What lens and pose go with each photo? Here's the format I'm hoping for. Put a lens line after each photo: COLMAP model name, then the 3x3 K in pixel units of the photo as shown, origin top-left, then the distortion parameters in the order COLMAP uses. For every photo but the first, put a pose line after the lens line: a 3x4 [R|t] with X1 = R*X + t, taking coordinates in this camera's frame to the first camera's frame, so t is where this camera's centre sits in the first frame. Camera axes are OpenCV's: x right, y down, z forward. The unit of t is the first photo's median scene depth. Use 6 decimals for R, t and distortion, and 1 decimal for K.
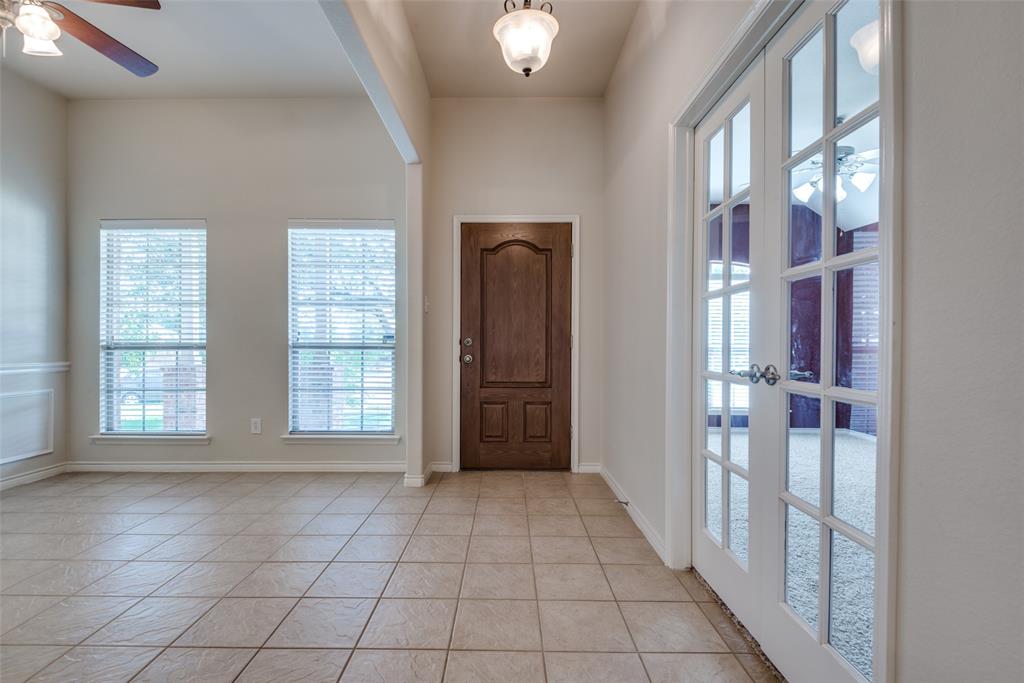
lens RADIAL K [[464.3, 0, 500.0], [0, 464.3, 342.2], [0, 0, 1]] dist [0.001218, -0.005907]
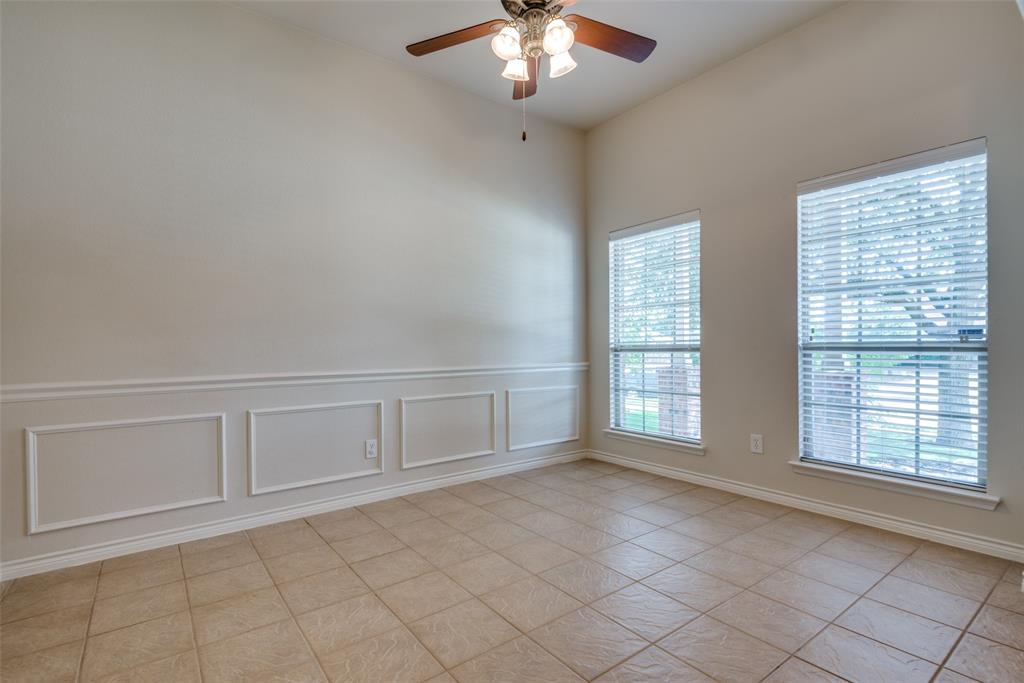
lens RADIAL K [[476.1, 0, 509.6], [0, 476.1, 356.0], [0, 0, 1]] dist [0.001812, -0.001057]
pose [[0.605101, 0.008983, -0.796098, -0.112487], [0.012943, 0.999693, 0.021118, -0.000159], [0.796044, -0.023082, 0.604799, 0.132326]]
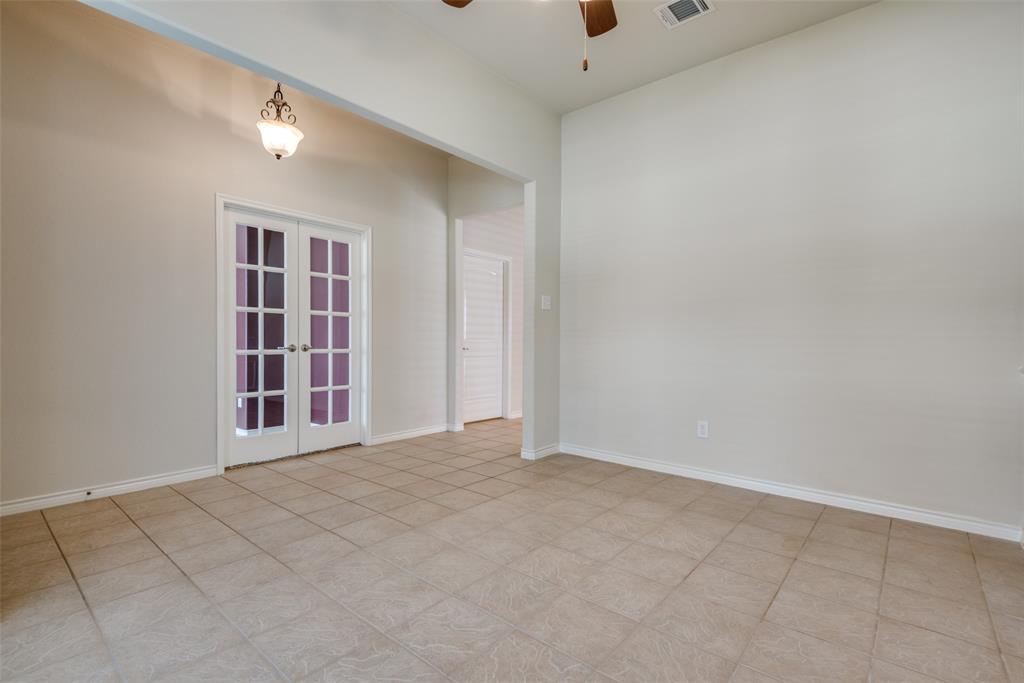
lens RADIAL K [[476.1, 0, 509.6], [0, 476.1, 356.0], [0, 0, 1]] dist [0.001812, -0.001057]
pose [[-0.765957, -0.023863, 0.642448, -0.795170], [-0.007389, 0.999572, 0.028318, 0.011473], [-0.642849, 0.016943, -0.765806, 0.888671]]
